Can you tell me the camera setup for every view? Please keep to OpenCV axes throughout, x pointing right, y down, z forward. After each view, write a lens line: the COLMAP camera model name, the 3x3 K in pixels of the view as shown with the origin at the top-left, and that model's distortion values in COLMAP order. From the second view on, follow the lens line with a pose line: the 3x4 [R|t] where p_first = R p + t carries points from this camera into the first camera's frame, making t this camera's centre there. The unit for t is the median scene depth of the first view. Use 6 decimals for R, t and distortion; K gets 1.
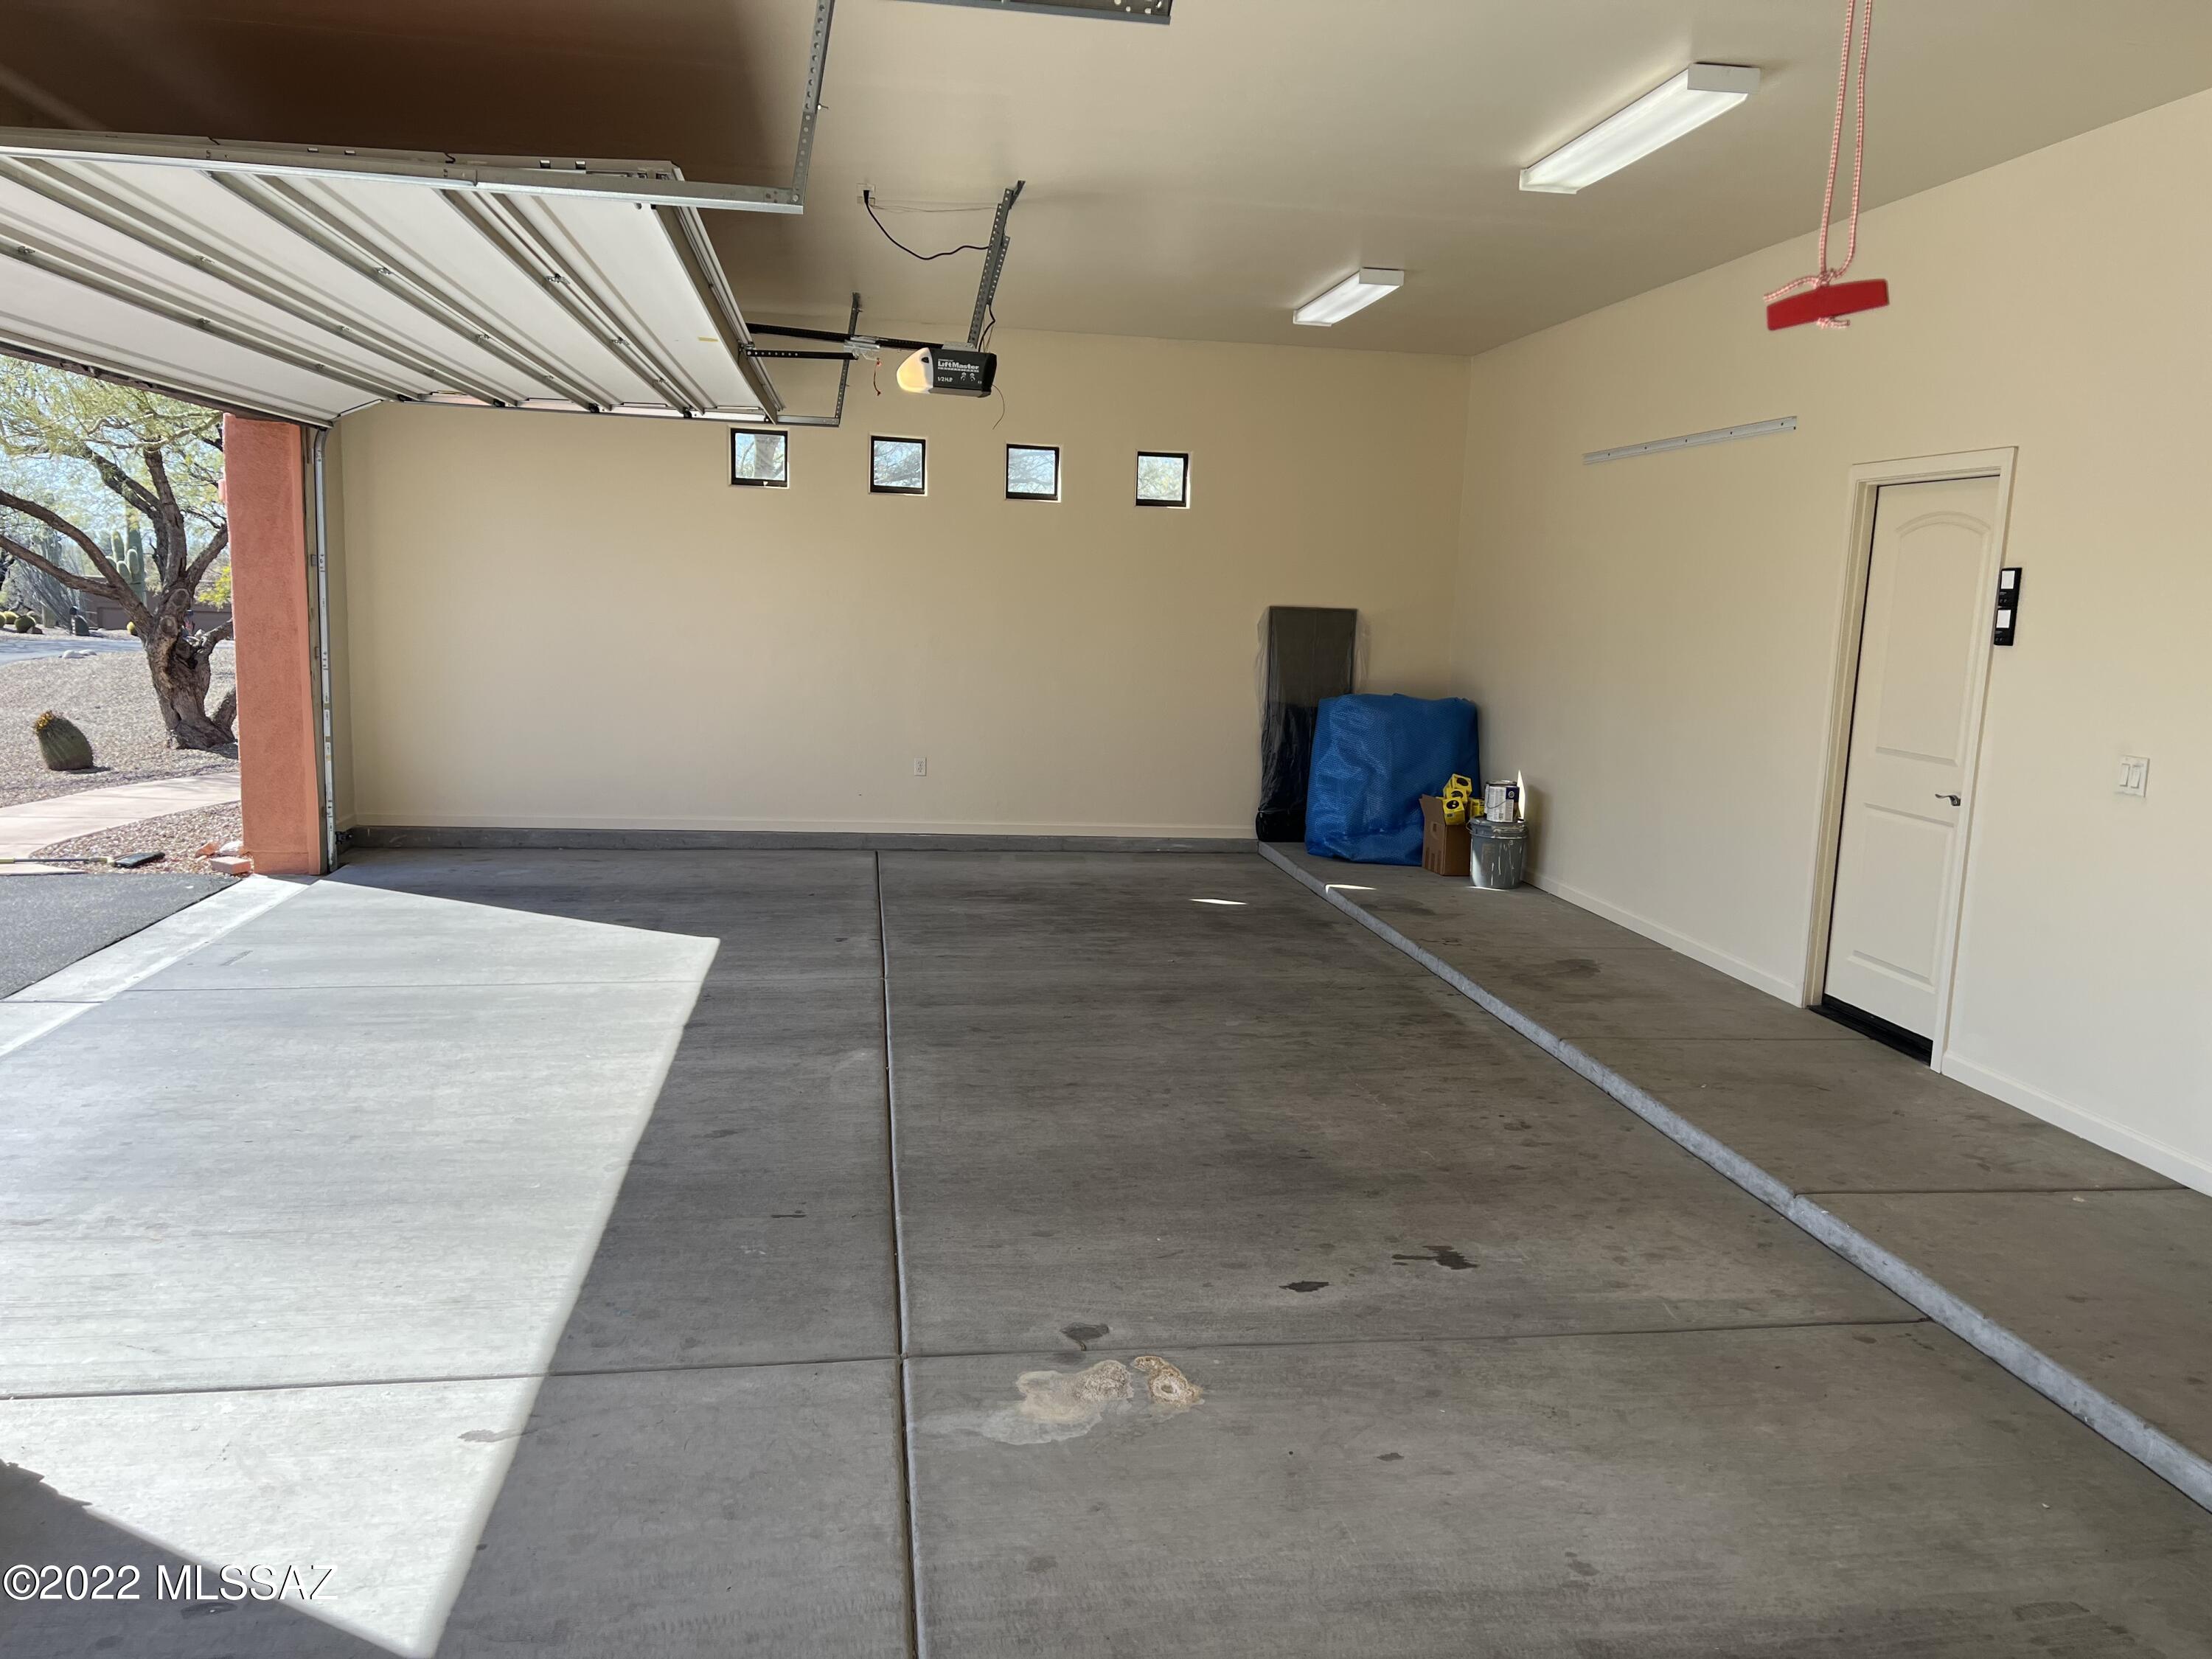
lens RADIAL K [[1646.6, 0, 1112.5], [0, 1646.6, 820.8], [0, 0, 1]] dist [0.064921, -0.065851]
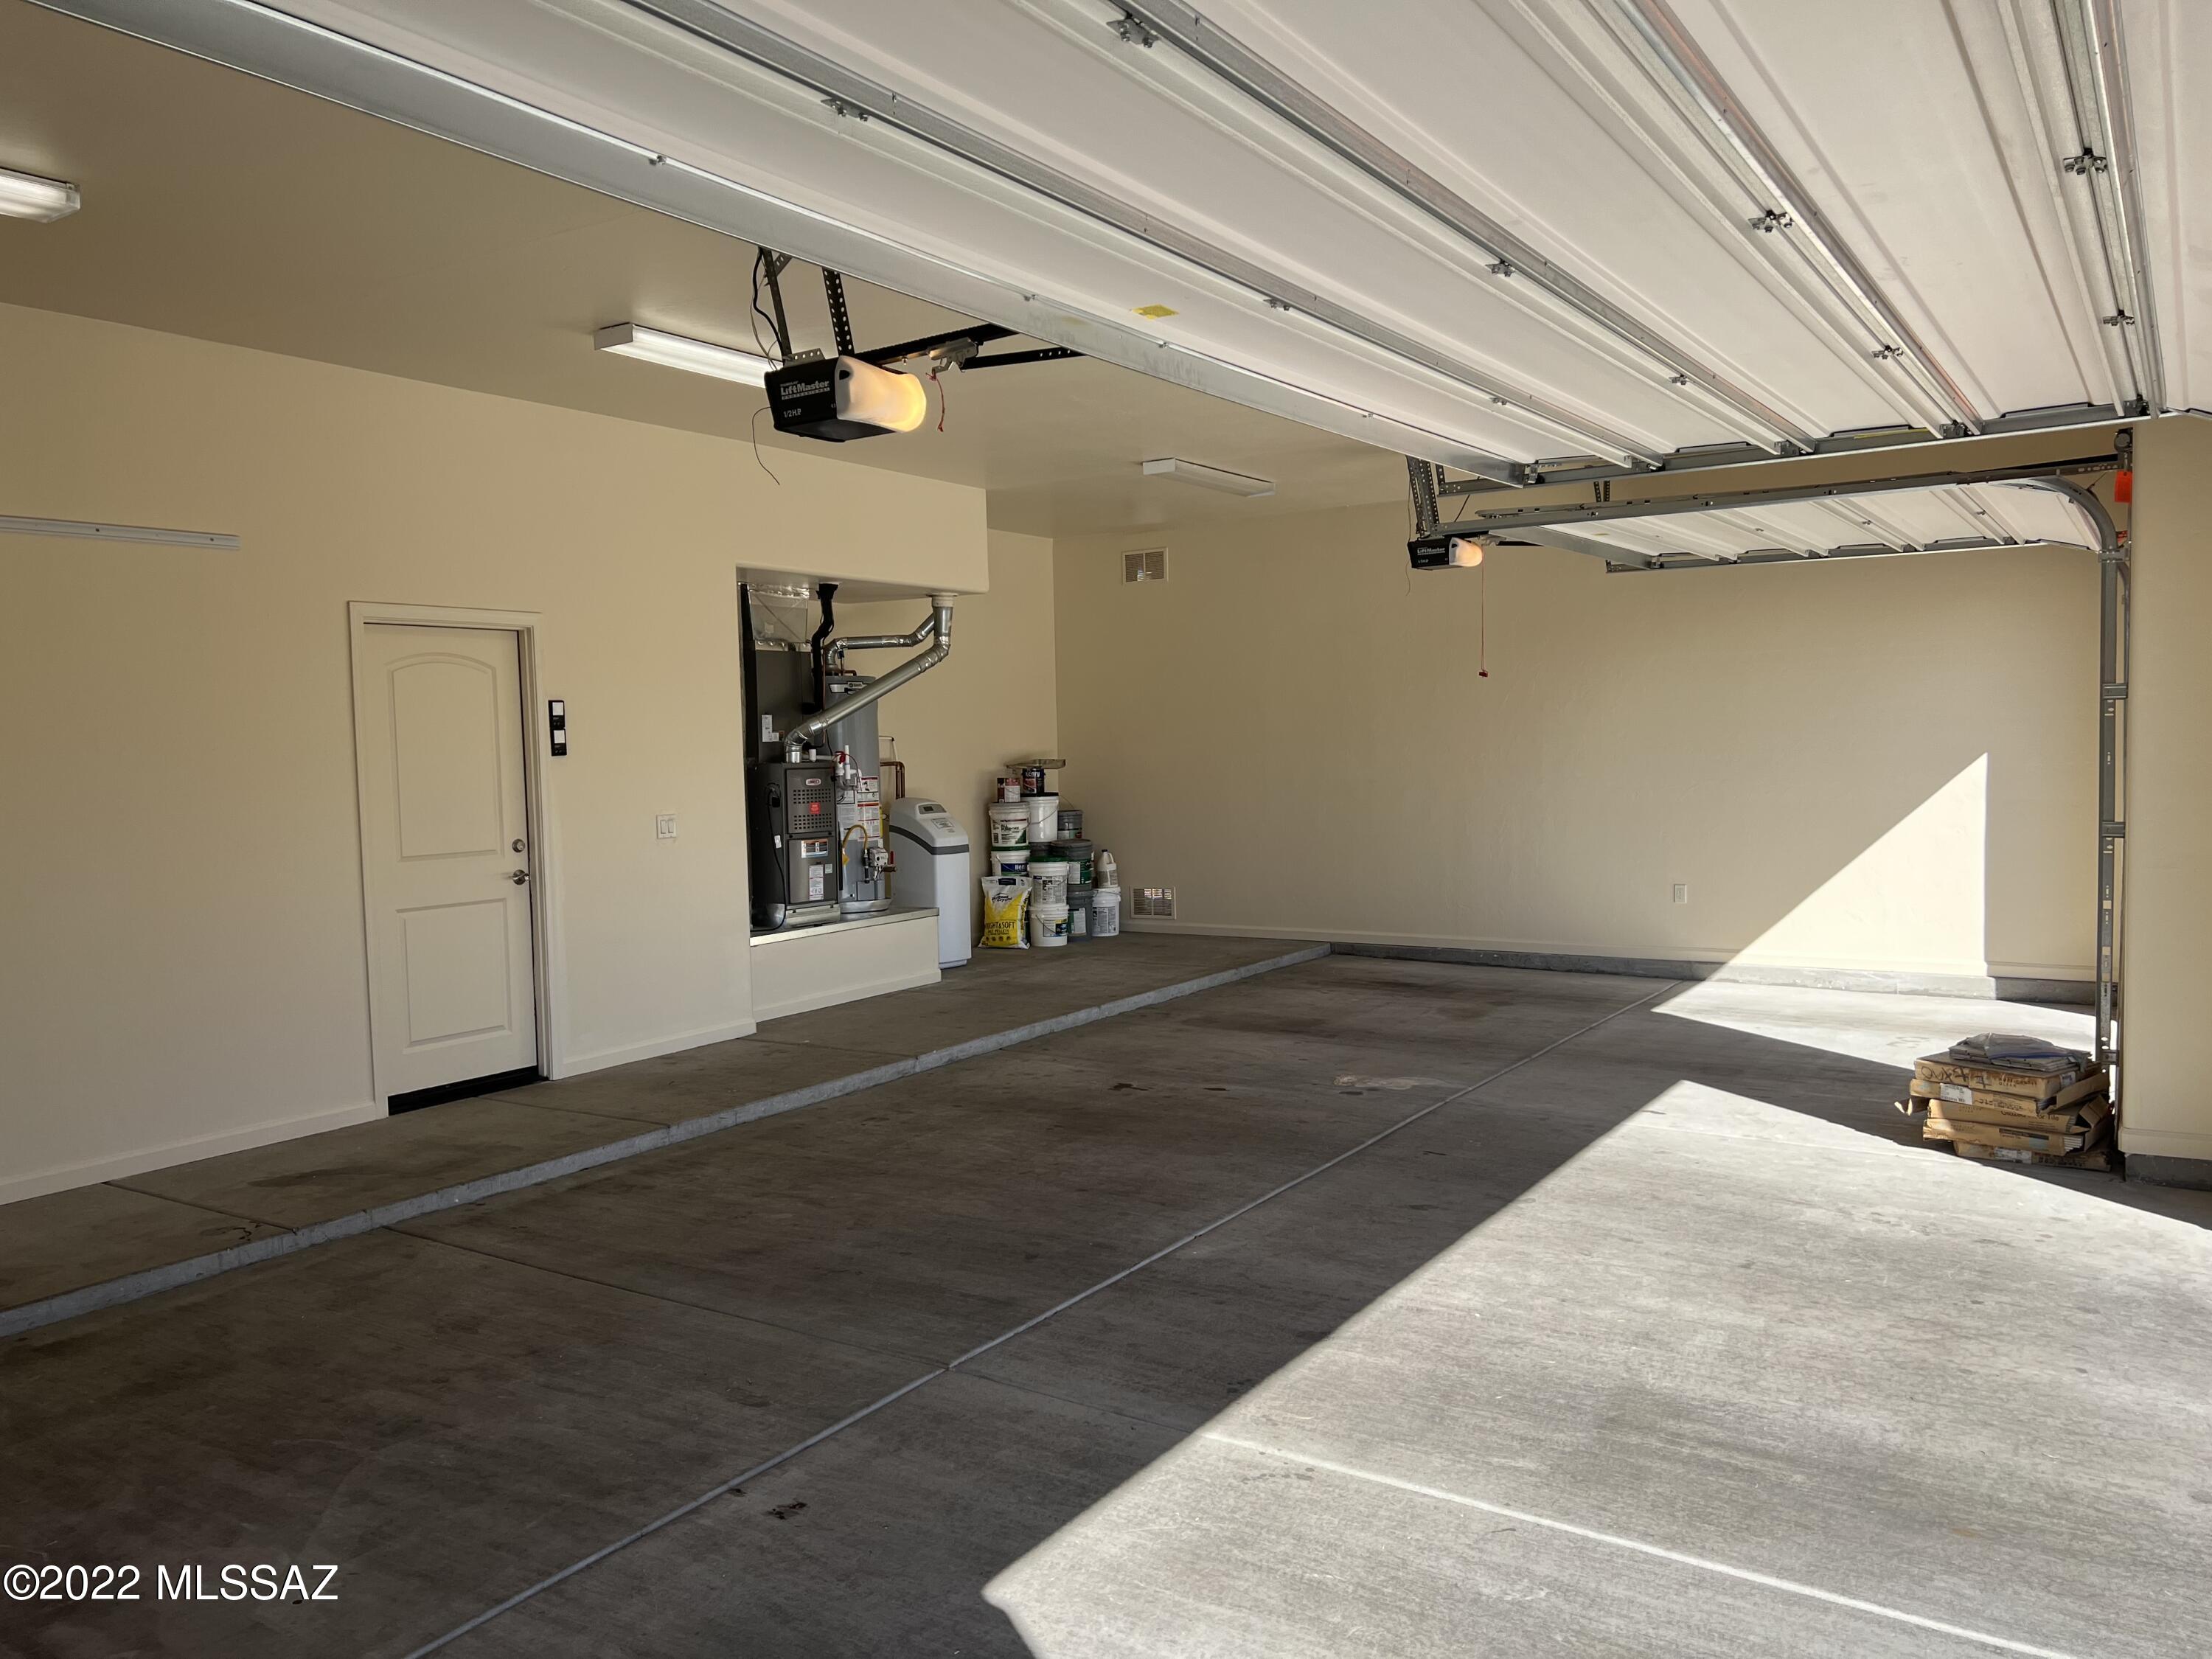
lens RADIAL K [[1646.6, 0, 1110.9], [0, 1646.6, 838.7], [0, 0, 1]] dist [0.064921, -0.065851]
pose [[-0.746077, -0.062638, 0.662907, -0.709350], [0.090858, 0.976677, 0.194543, -0.257874], [-0.659632, 0.205374, -0.722985, 1.669317]]
